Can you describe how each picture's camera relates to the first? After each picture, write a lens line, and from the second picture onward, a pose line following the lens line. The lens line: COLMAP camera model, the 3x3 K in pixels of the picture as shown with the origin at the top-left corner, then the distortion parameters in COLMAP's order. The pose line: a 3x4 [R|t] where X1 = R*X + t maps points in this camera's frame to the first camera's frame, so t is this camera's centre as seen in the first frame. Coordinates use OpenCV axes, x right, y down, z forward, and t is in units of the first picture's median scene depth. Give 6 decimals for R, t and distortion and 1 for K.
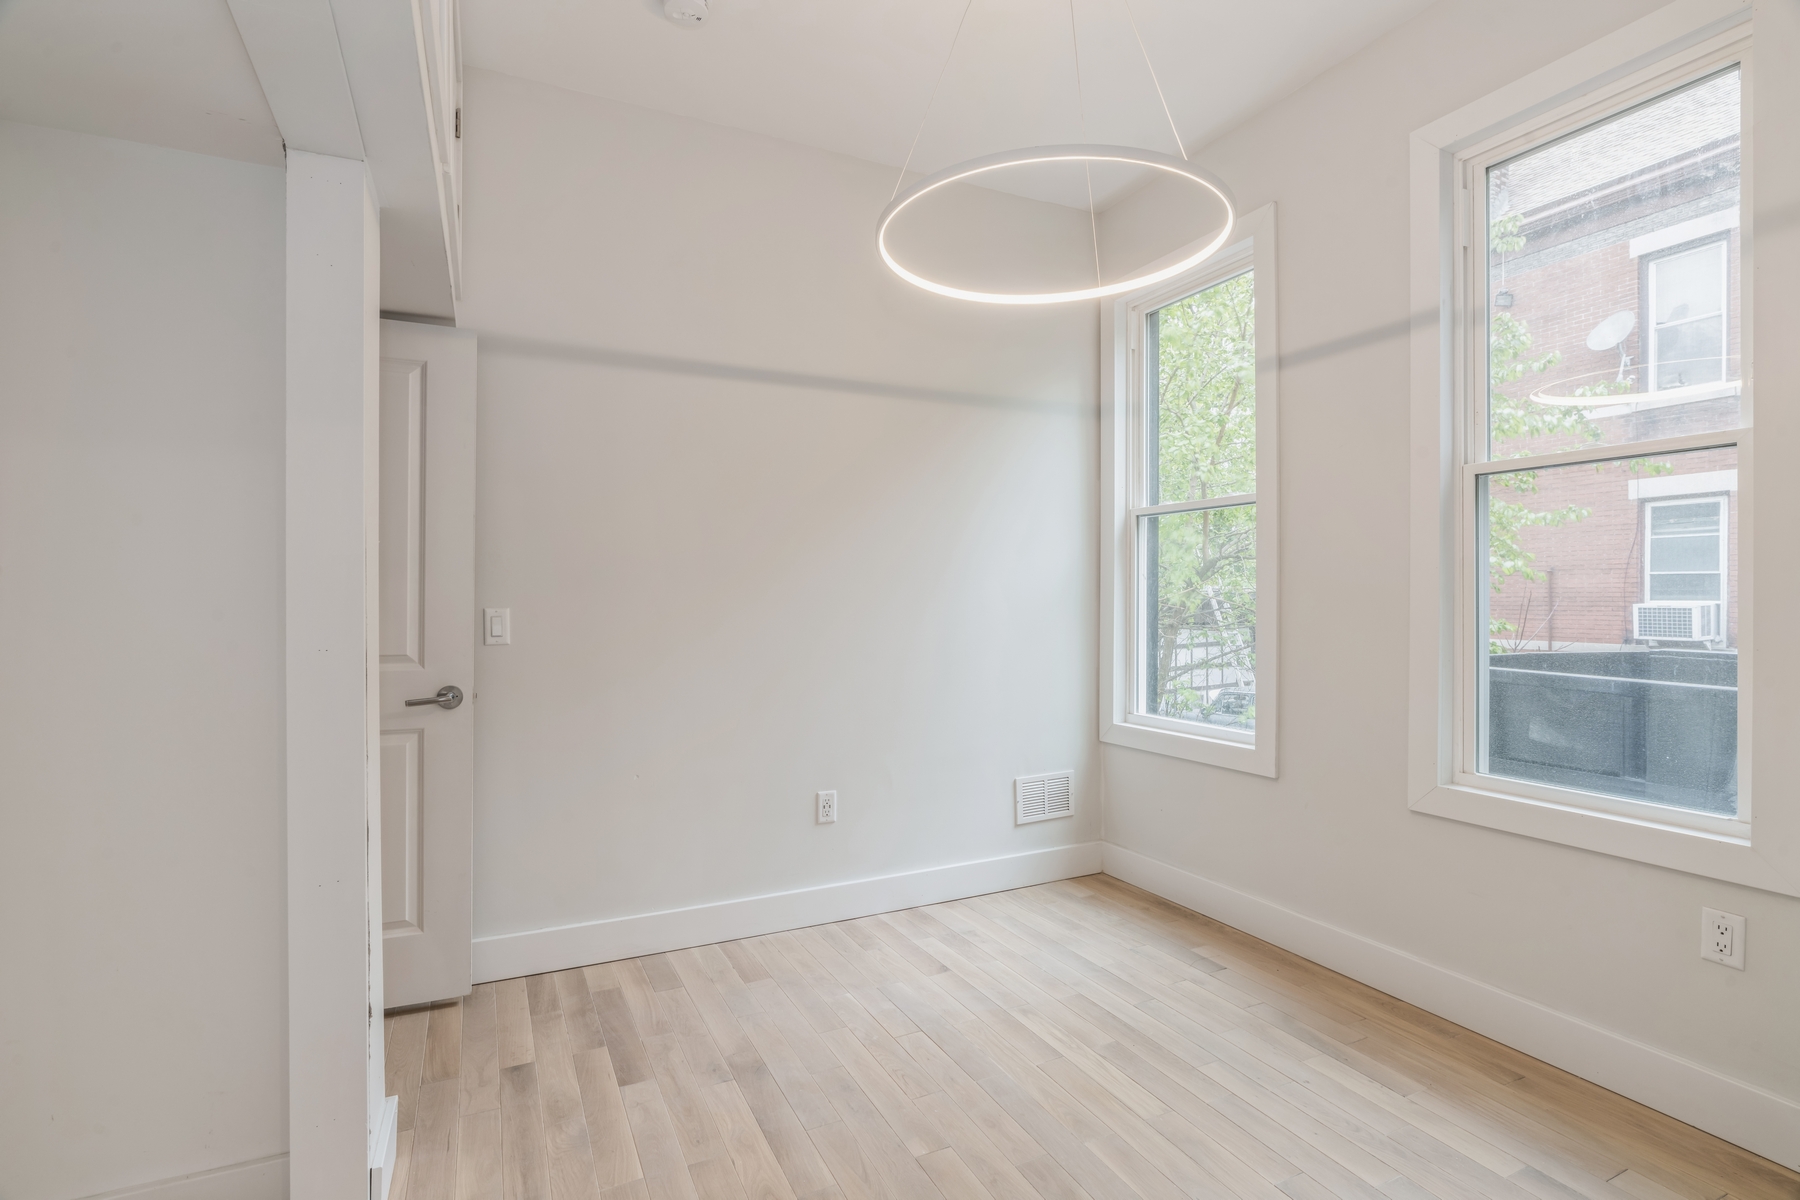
lens RADIAL K [[849.4, 0, 905.0], [0, 849.4, 589.0], [0, 0, 1]] dist [-0.021219, 0.008026]
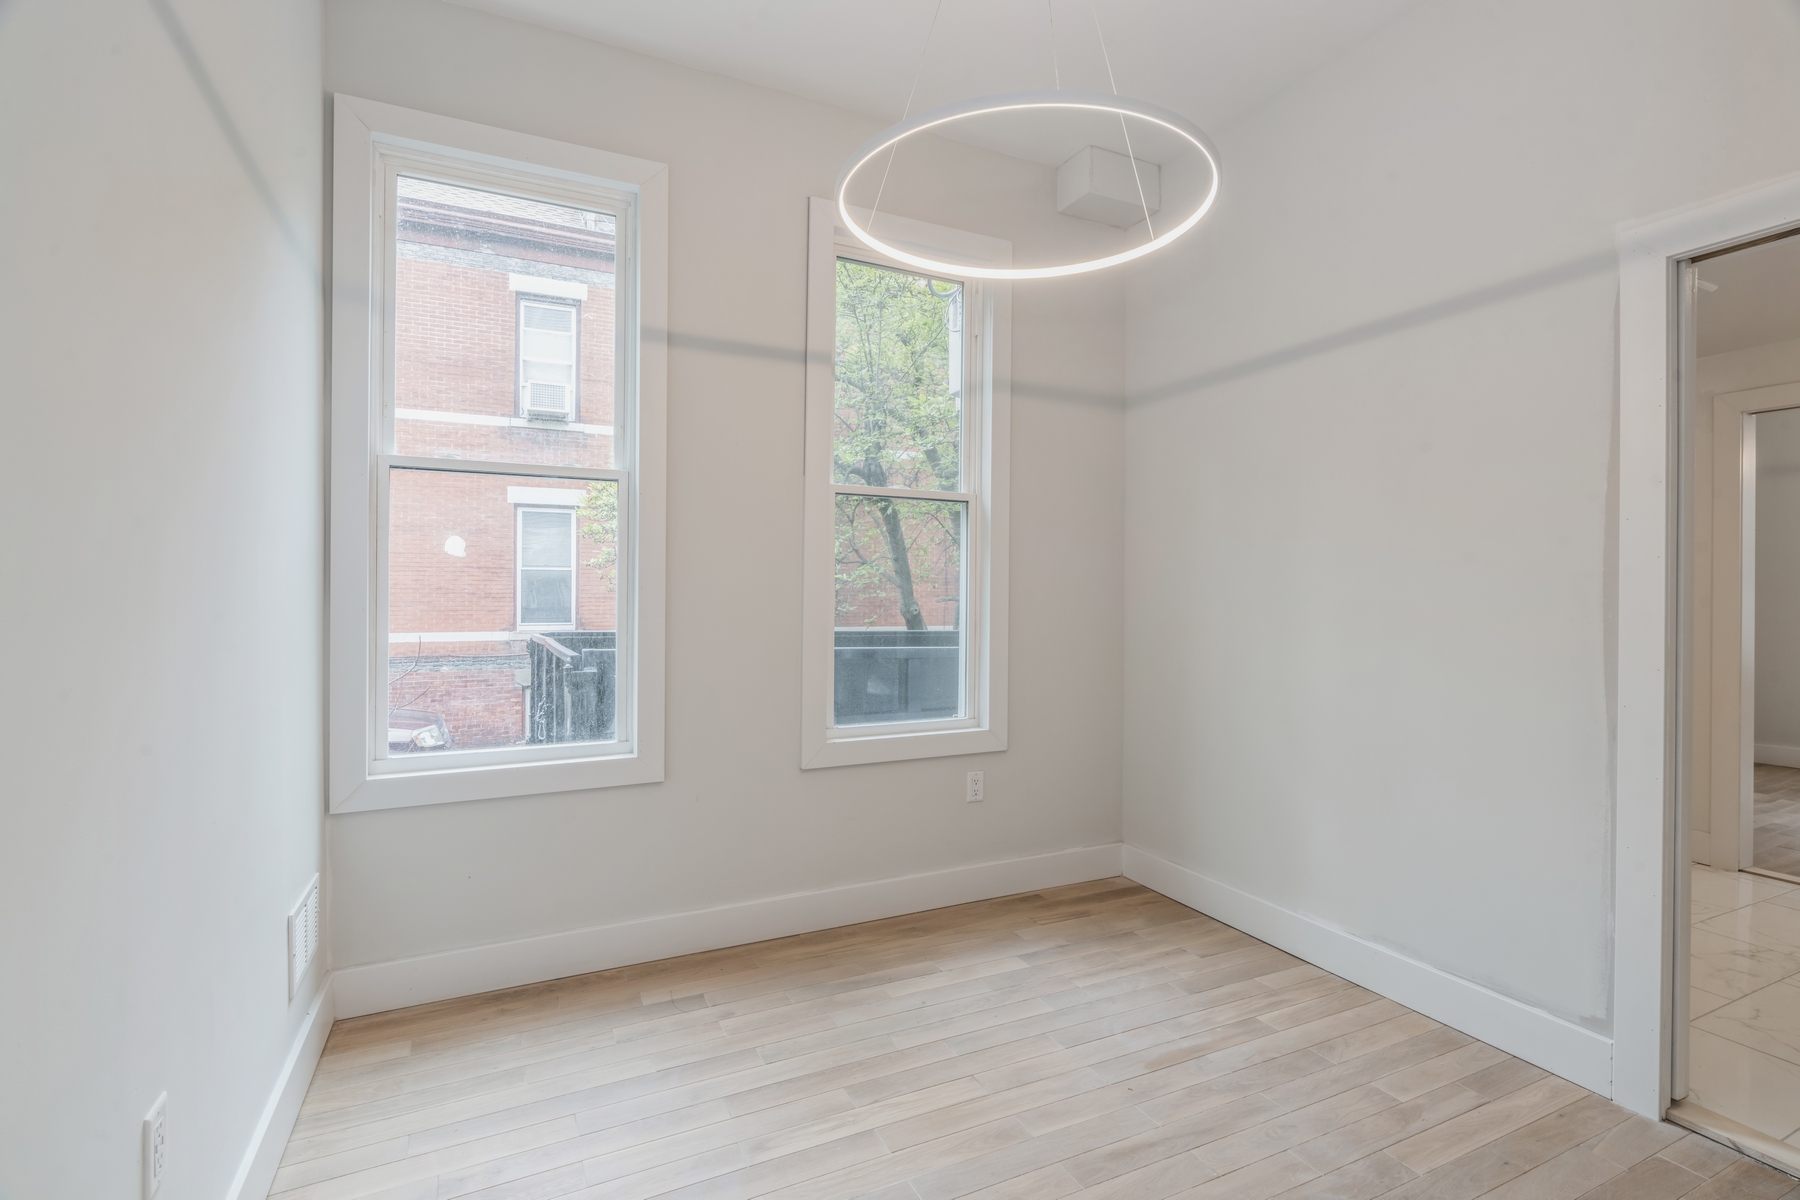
lens RADIAL K [[849.4, 0, 905.0], [0, 849.4, 589.0], [0, 0, 1]] dist [-0.021219, 0.008026]
pose [[-0.002014, 0.001363, 0.999997, -0.605173], [-0.018936, 0.999820, -0.001401, 0.008276], [-0.999819, -0.018938, -0.001988, 0.891837]]
